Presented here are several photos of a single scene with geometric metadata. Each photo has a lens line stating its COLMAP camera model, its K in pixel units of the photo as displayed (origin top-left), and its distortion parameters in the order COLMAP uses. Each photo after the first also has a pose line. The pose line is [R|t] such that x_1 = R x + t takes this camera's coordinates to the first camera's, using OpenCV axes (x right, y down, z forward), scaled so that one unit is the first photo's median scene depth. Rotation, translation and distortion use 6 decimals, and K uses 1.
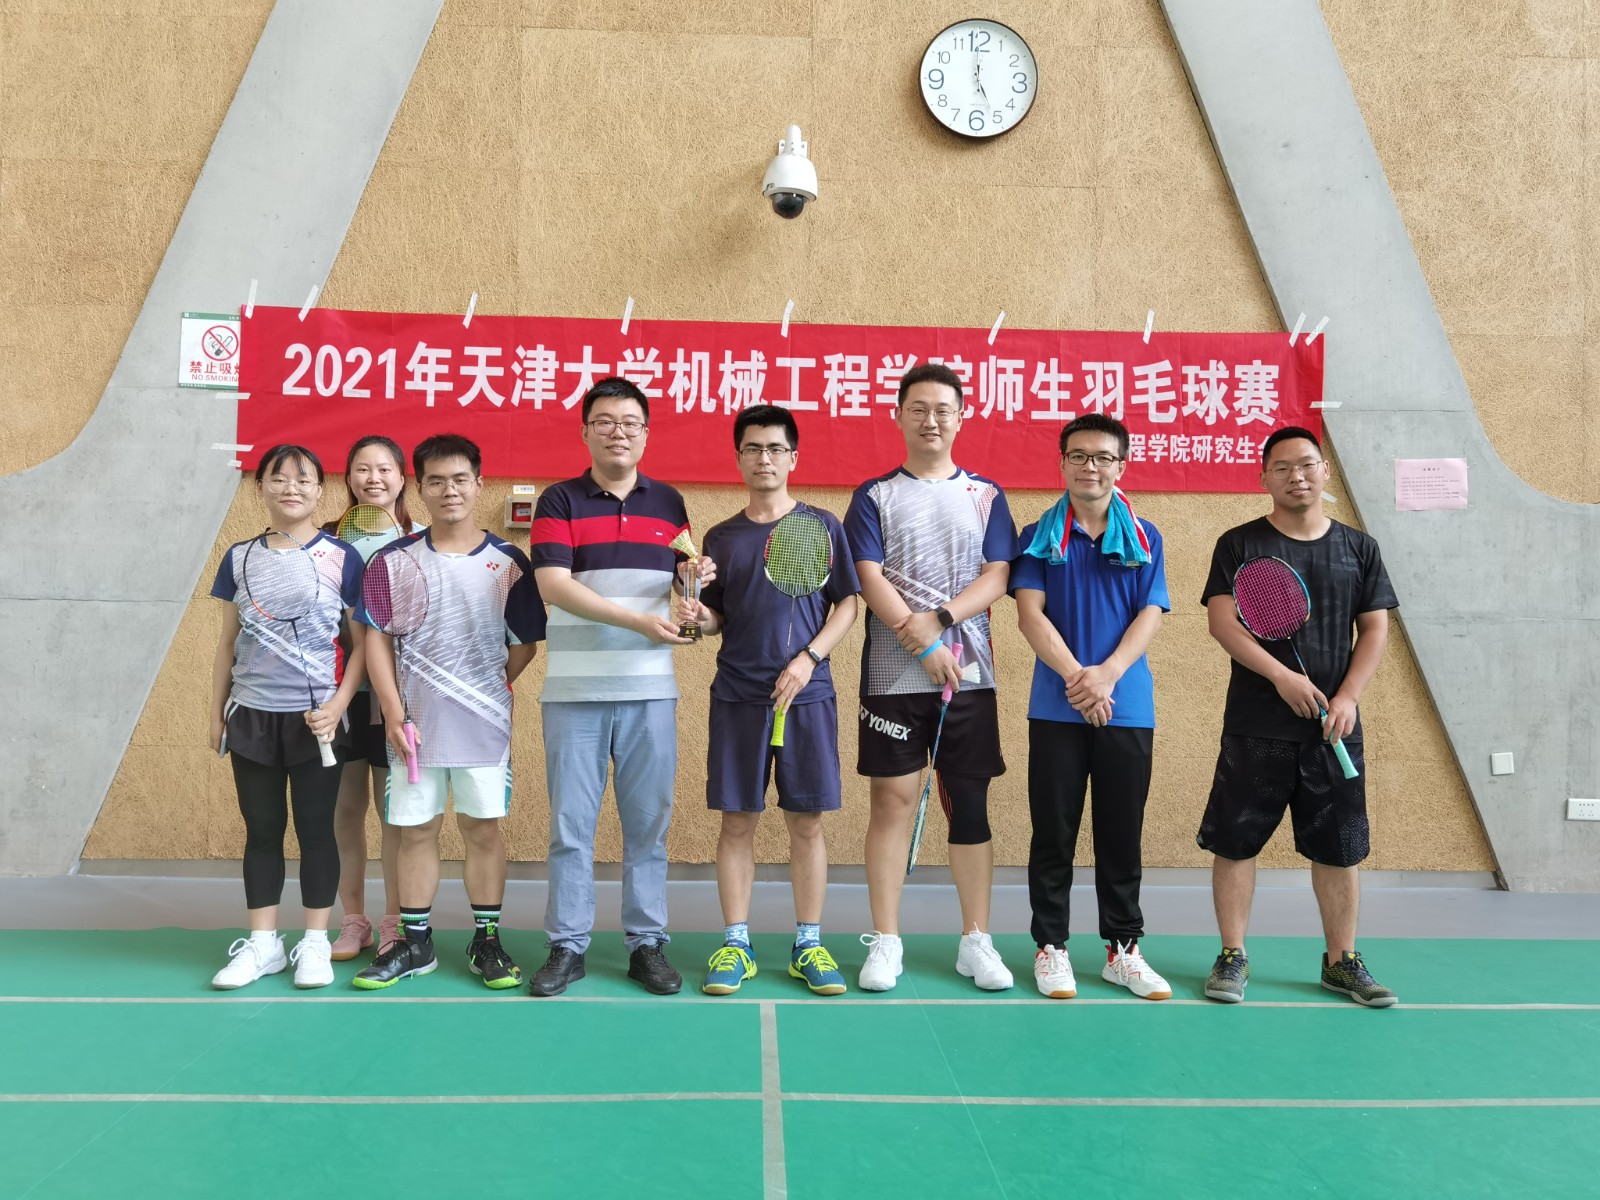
lens RADIAL K [[1255.0, 0, 811.2], [0, 1255.0, 605.4], [0, 0, 1]] dist [0.018806, -0.016130]
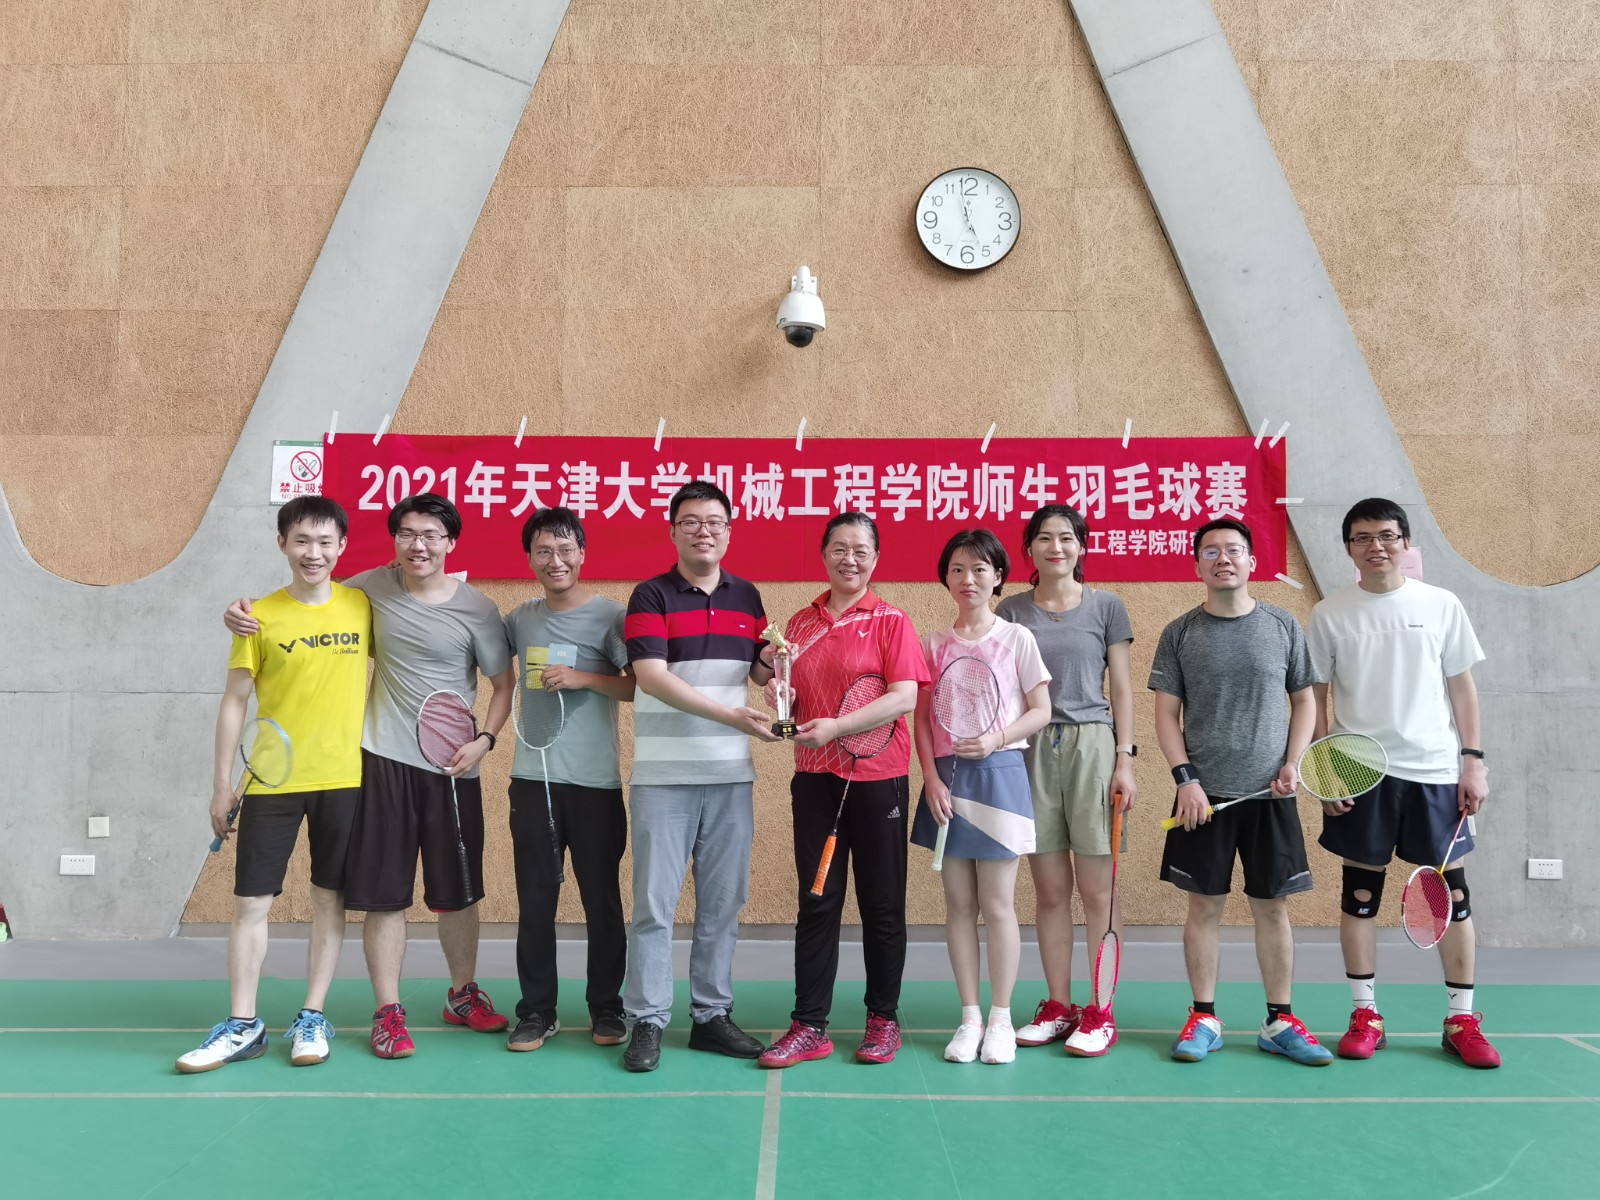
lens RADIAL K [[1506.4, 0, 786.7], [0, 1506.4, 613.8], [0, 0, 1]] dist [-0.011851, 0.088886]
pose [[0.998457, -0.015645, -0.053273, 0.037365], [0.012248, 0.997906, -0.063509, 0.017610], [0.054155, 0.062759, 0.996558, -0.330809]]
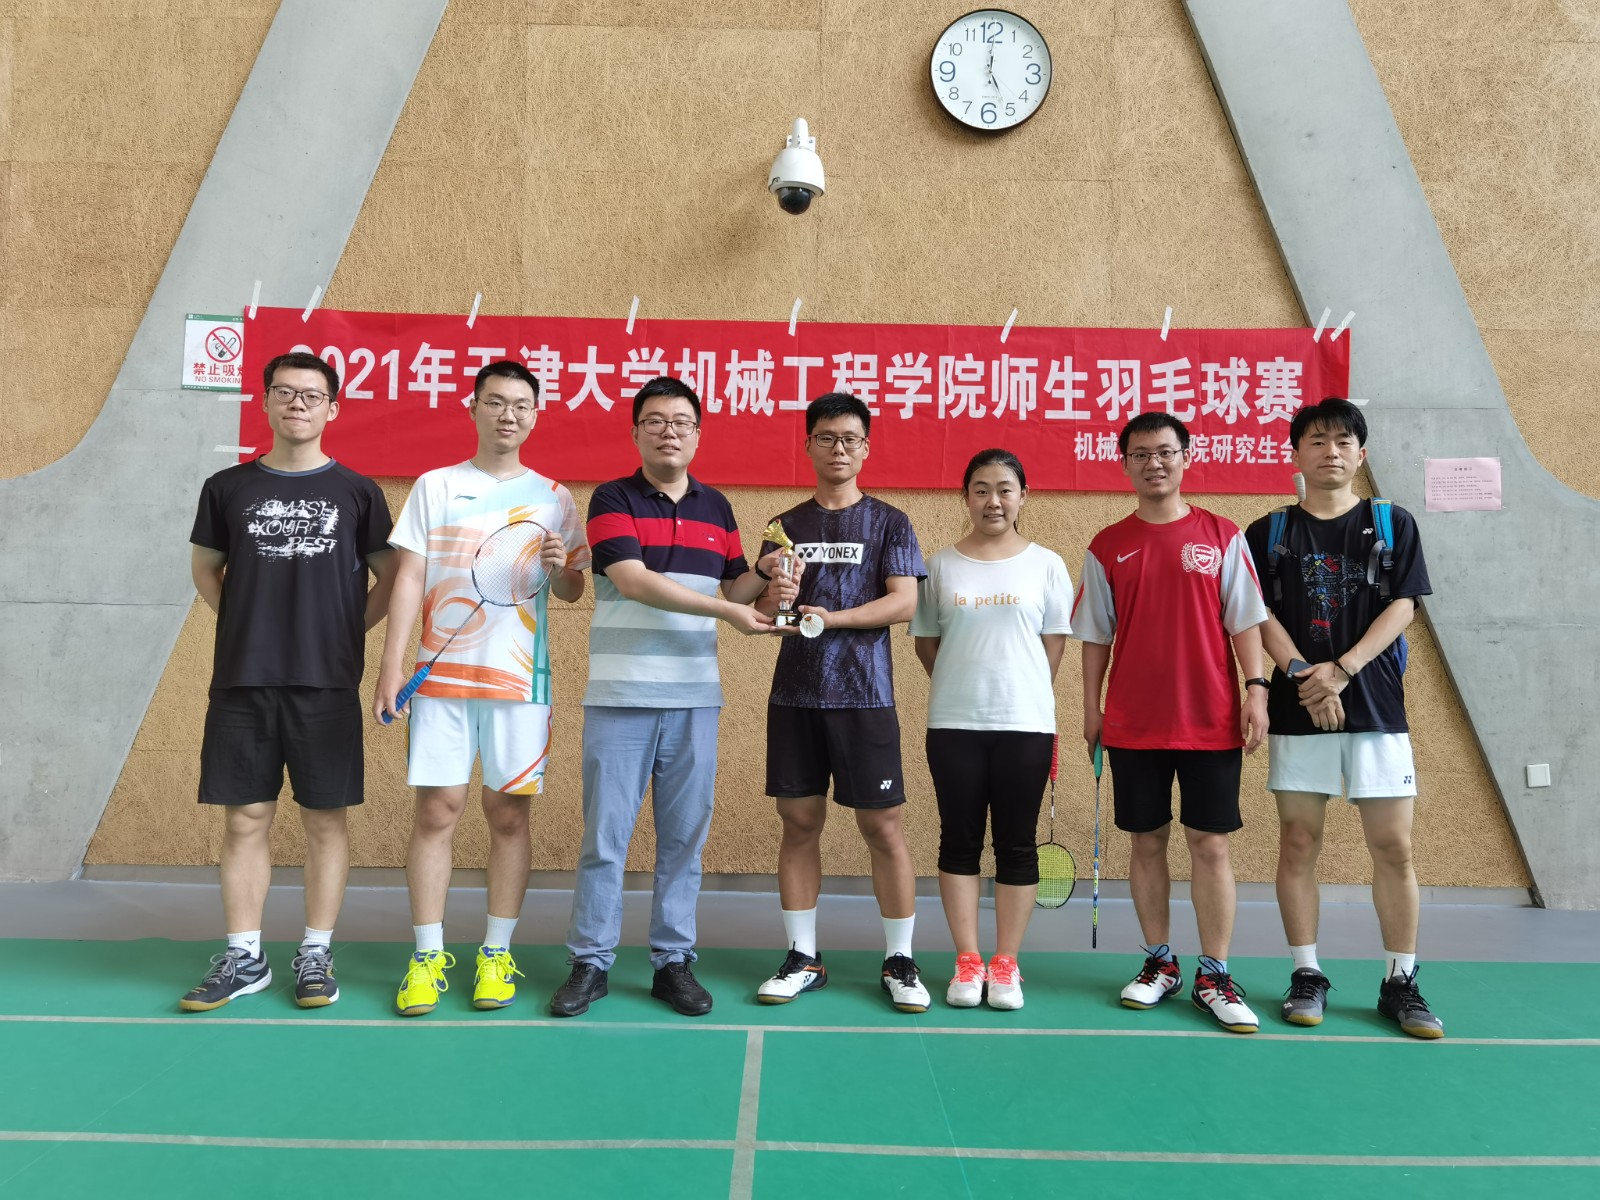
lens RADIAL K [[1193.7, 0, 814.1], [0, 1193.7, 607.0], [0, 0, 1]] dist [0.020331, -0.023016]
pose [[0.999630, 0.001202, -0.027179, 0.021657], [-0.001373, 0.999979, -0.006260, 0.003640], [0.027171, 0.006295, 0.999611, 0.070564]]
